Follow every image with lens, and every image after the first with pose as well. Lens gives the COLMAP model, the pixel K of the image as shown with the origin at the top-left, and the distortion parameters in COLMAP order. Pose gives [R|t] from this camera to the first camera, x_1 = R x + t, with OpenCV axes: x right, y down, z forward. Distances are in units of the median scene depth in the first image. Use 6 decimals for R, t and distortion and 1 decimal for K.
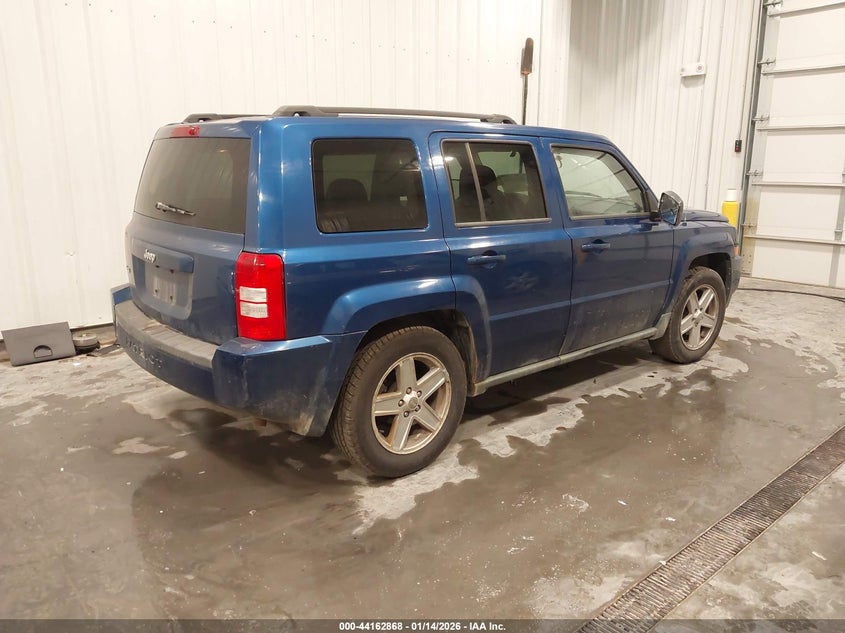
lens RADIAL K [[669.4, 0, 422.5], [0, 669.4, 316.5], [0, 0, 1]] dist [-0.002589, -0.005346]
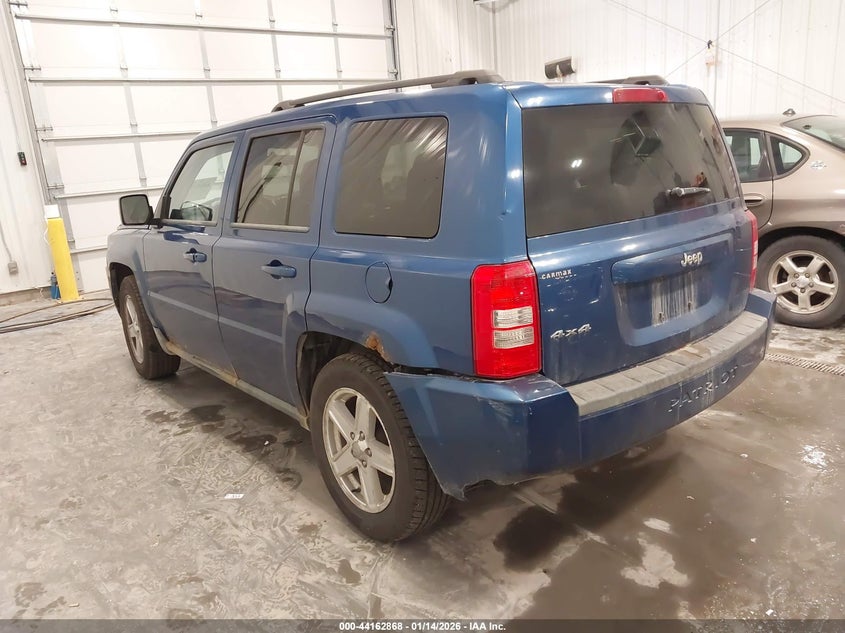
lens RADIAL K [[669.4, 0, 422.5], [0, 669.4, 316.5], [0, 0, 1]] dist [-0.002589, -0.005346]
pose [[0.000933, -0.248236, 0.968699, -0.956894], [0.296188, 0.925302, 0.236830, -0.244522], [-0.955129, 0.286696, 0.074388, 1.047465]]
